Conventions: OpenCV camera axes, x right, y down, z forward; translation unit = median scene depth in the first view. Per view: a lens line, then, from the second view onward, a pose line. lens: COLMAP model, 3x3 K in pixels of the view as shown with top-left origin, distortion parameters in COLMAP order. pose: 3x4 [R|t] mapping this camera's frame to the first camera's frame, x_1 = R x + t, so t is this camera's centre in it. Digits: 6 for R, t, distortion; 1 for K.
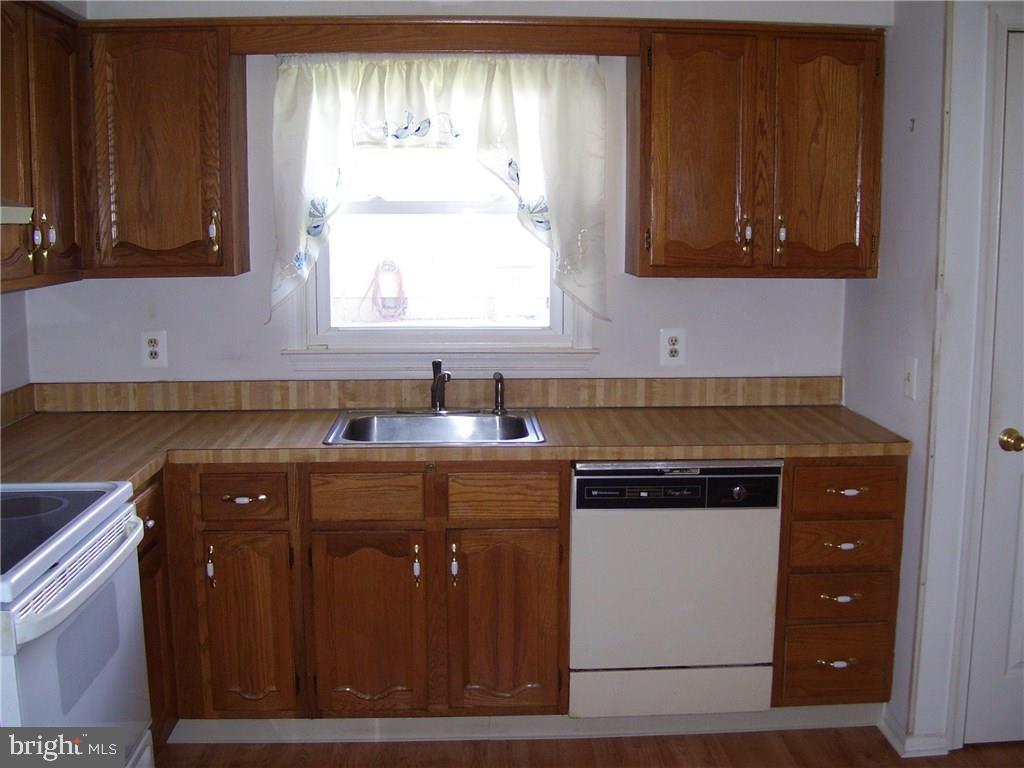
lens RADIAL K [[1098.8, 0, 512.0], [0, 1098.8, 384.0], [0, 0, 1]] dist [-0.140000, 0.045637]
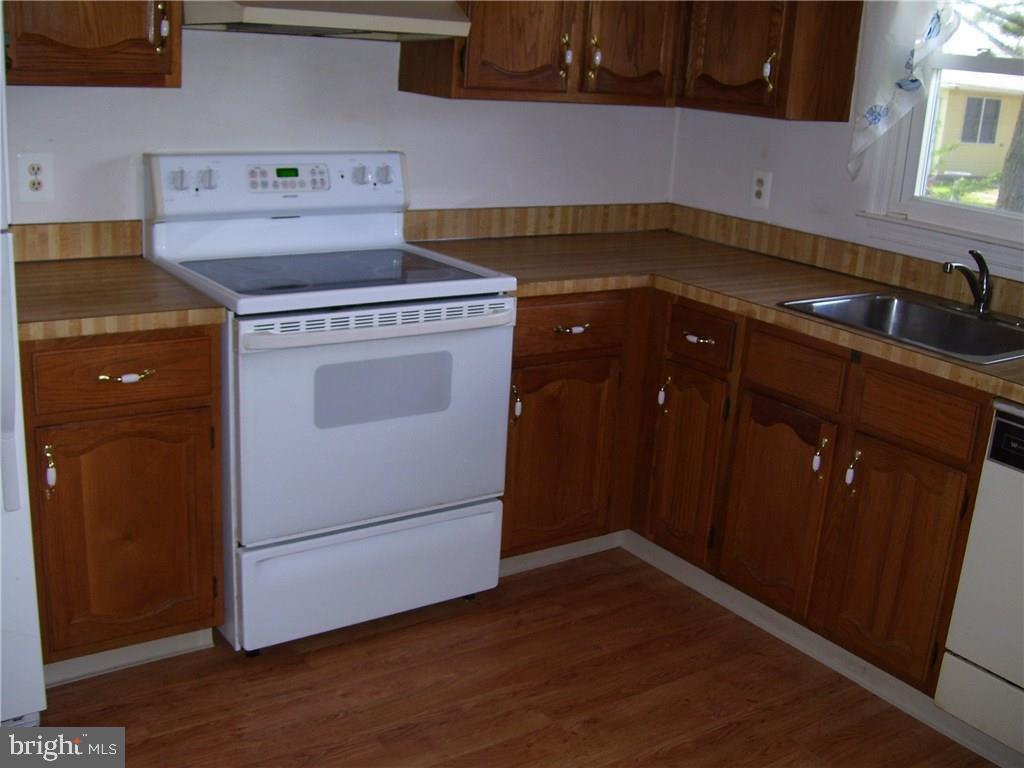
lens RADIAL K [[1131.9, 0, 512.0], [0, 1131.9, 384.0], [0, 0, 1]] dist [-0.156538, -0.010002]
pose [[0.525656, 0.274611, -0.805155, 0.480381], [-0.181652, 0.960869, 0.209125, -0.037436], [0.831076, 0.036330, 0.554970, 0.270832]]
